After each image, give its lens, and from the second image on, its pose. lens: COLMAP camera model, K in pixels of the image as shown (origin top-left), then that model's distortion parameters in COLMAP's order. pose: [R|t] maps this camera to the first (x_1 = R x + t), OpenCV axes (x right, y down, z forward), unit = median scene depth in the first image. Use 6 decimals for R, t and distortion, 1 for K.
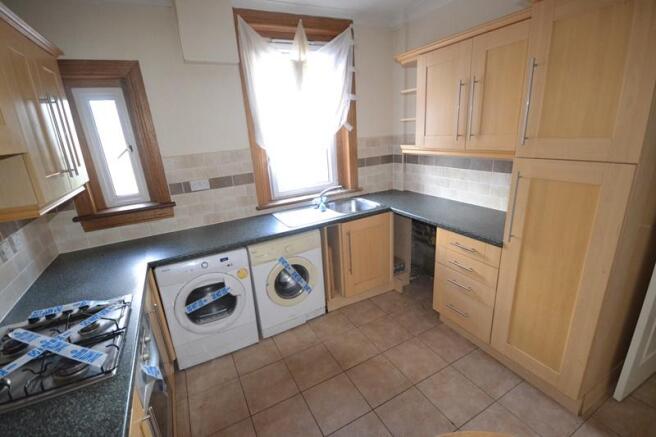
lens RADIAL K [[297.4, 0, 325.7], [0, 297.4, 217.6], [0, 0, 1]] dist [0.014222, -0.000175]
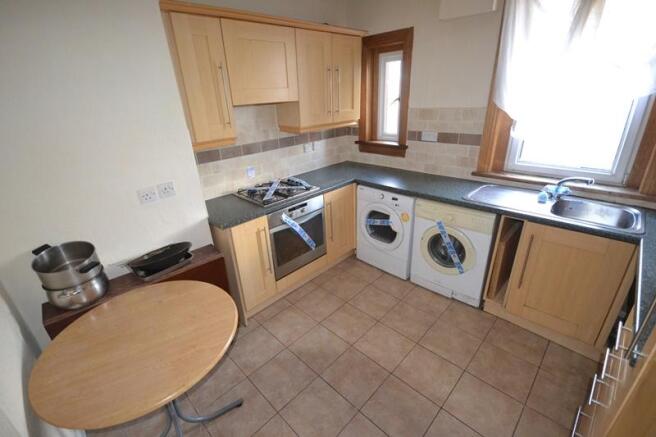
lens RADIAL K [[297.4, 0, 326.5], [0, 297.4, 219.9], [0, 0, 1]] dist [0.014222, -0.000175]
pose [[0.308864, 0.425428, -0.850655, 0.571867], [-0.265975, 0.897336, 0.352201, -0.122469], [0.913160, 0.117471, 0.390308, 0.238583]]
